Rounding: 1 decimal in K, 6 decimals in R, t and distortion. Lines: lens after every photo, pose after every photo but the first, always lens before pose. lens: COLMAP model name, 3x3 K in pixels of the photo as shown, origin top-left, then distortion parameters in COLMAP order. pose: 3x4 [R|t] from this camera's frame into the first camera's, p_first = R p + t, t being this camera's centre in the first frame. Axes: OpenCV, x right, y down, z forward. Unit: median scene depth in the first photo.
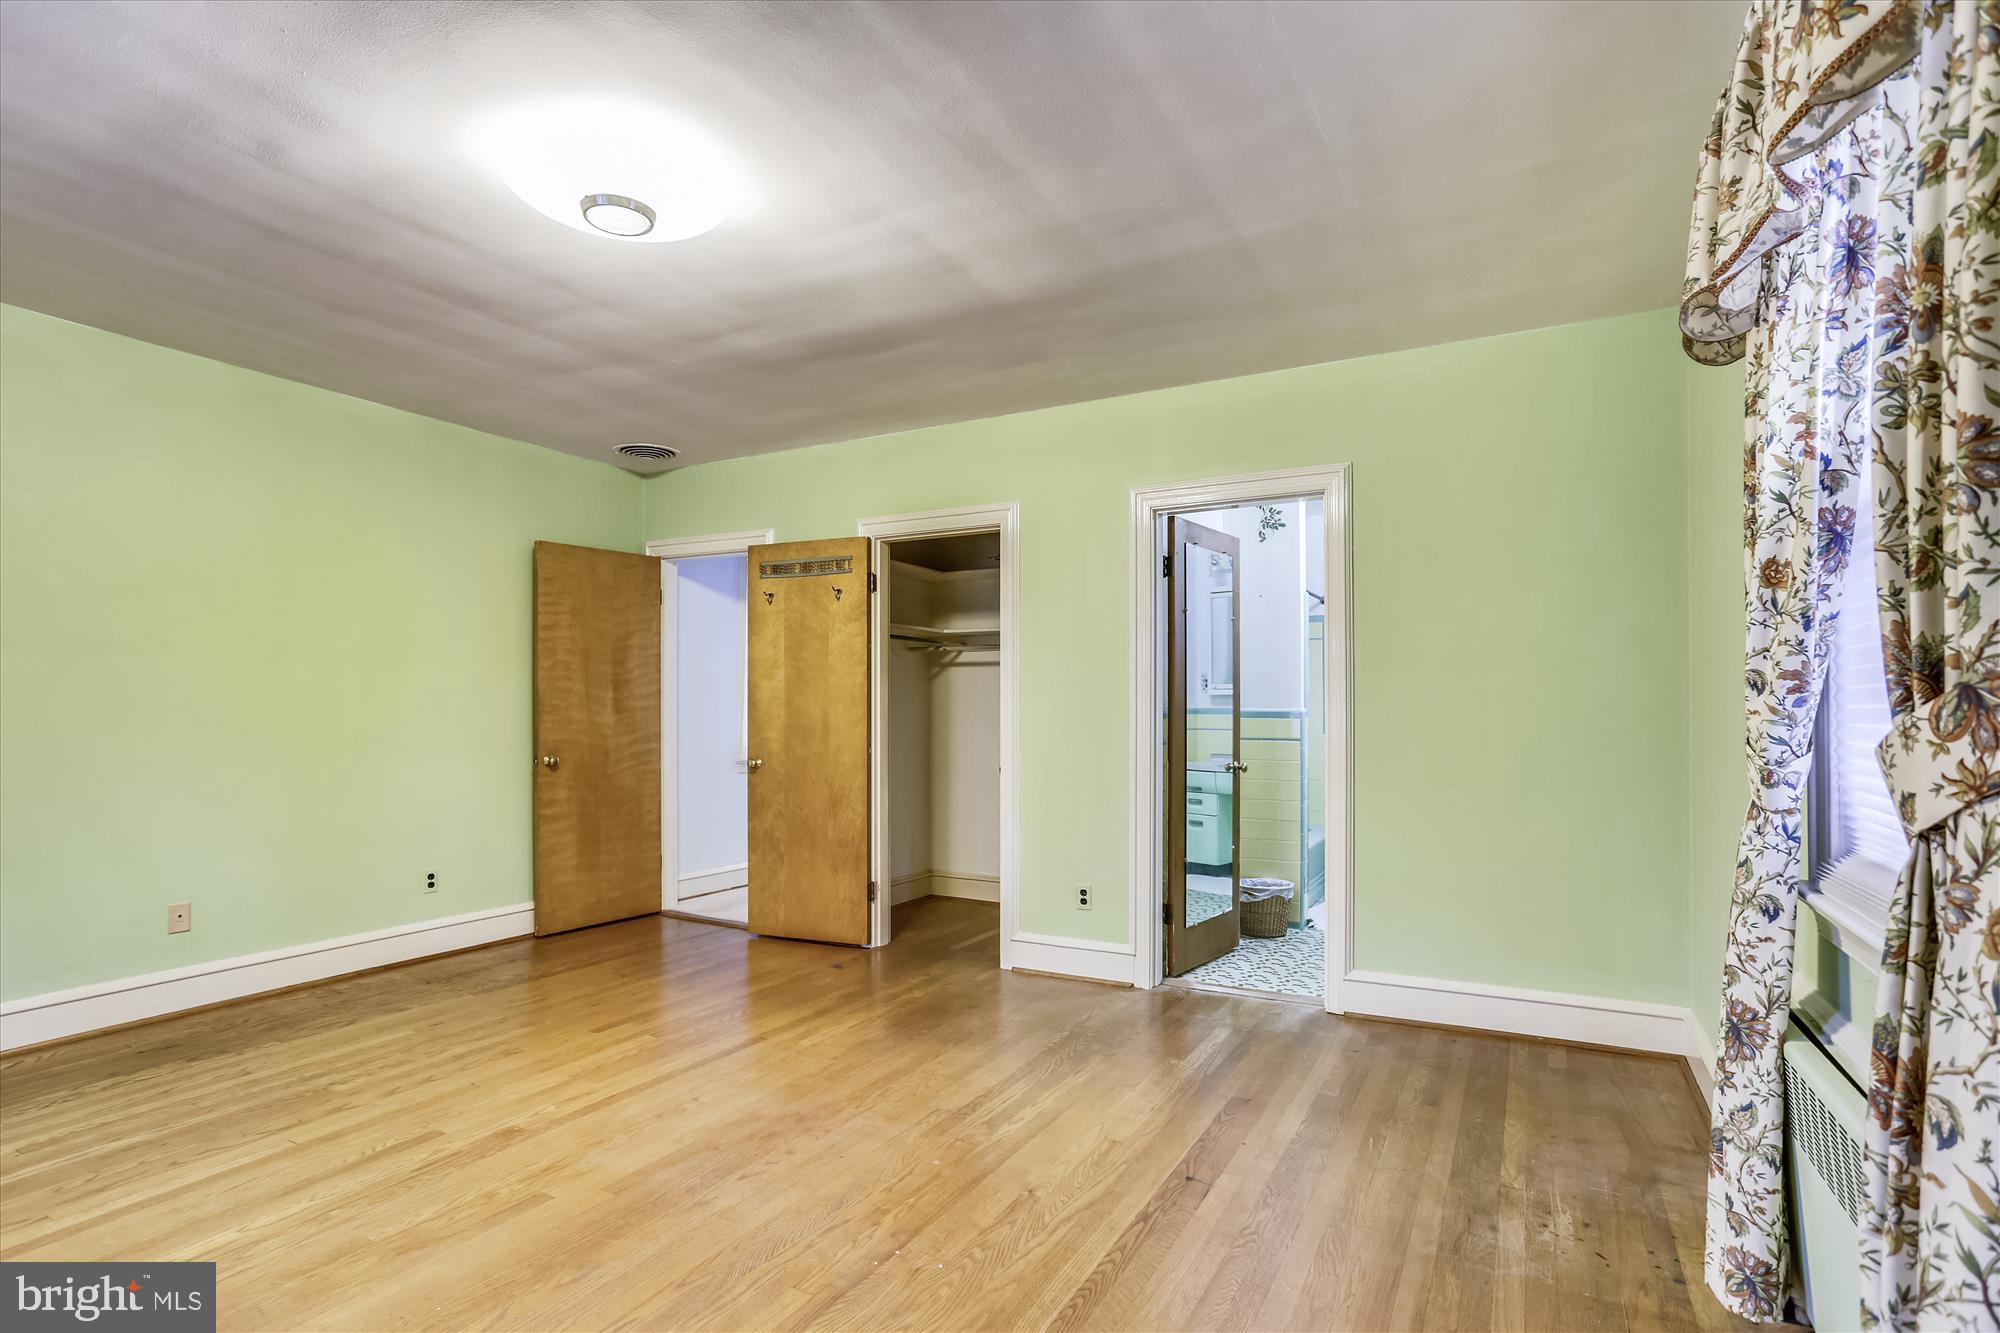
lens RADIAL K [[984.9, 0, 978.6], [0, 984.9, 704.6], [0, 0, 1]] dist [-0.001459, 0.000436]
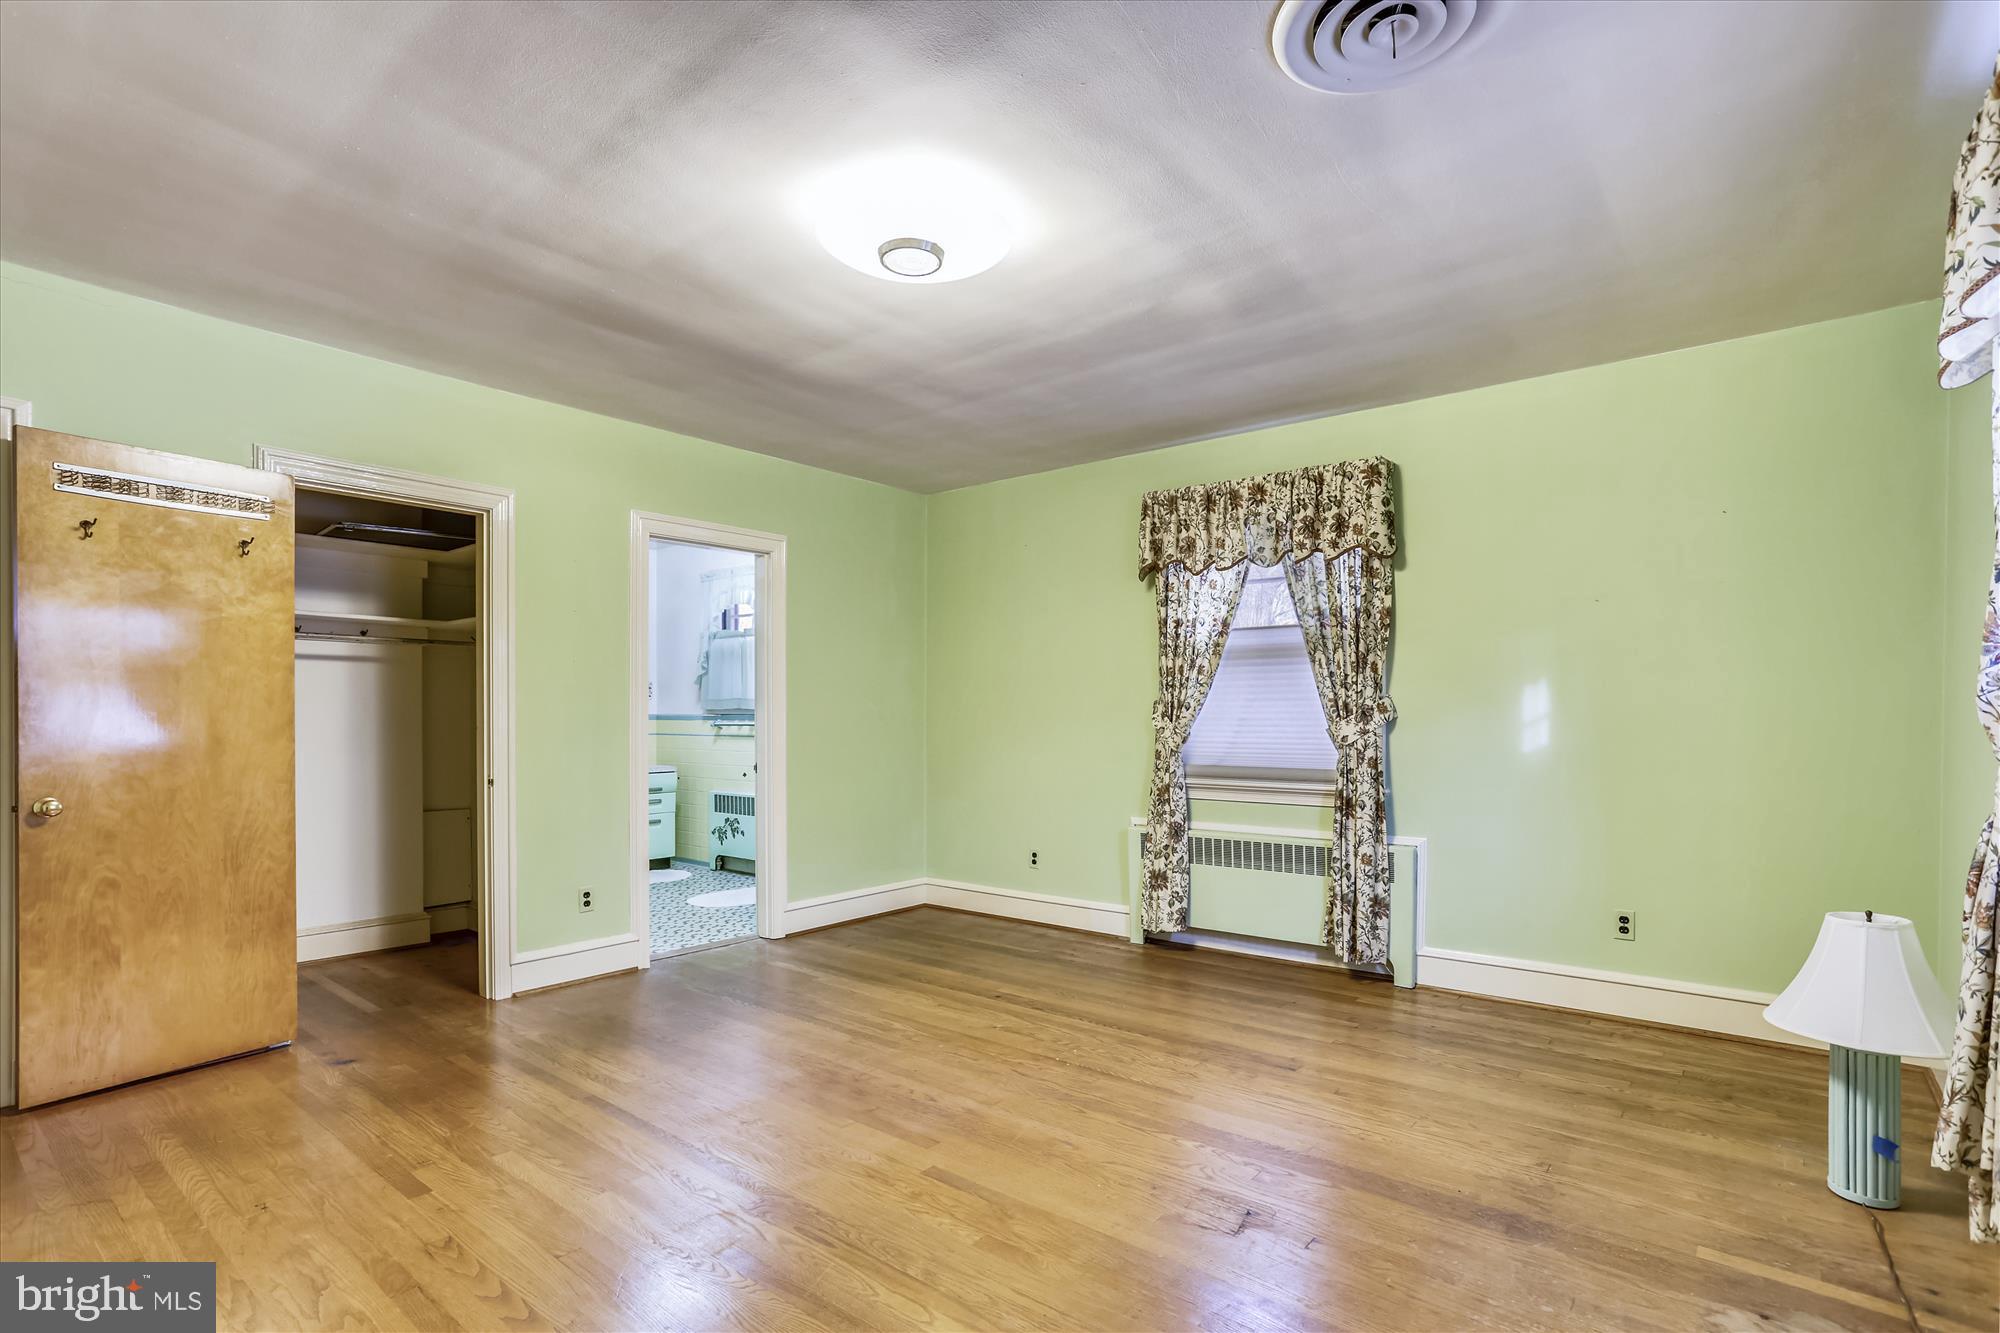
lens RADIAL K [[961.3, 0, 997.9], [0, 961.3, 726.4], [0, 0, 1]] dist [-0.001107, 0.000130]
pose [[0.179119, -0.009678, 0.983780, -1.143044], [-0.005816, 0.999924, 0.010896, 0.004661], [-0.983810, -0.007673, 0.179049, 0.586842]]
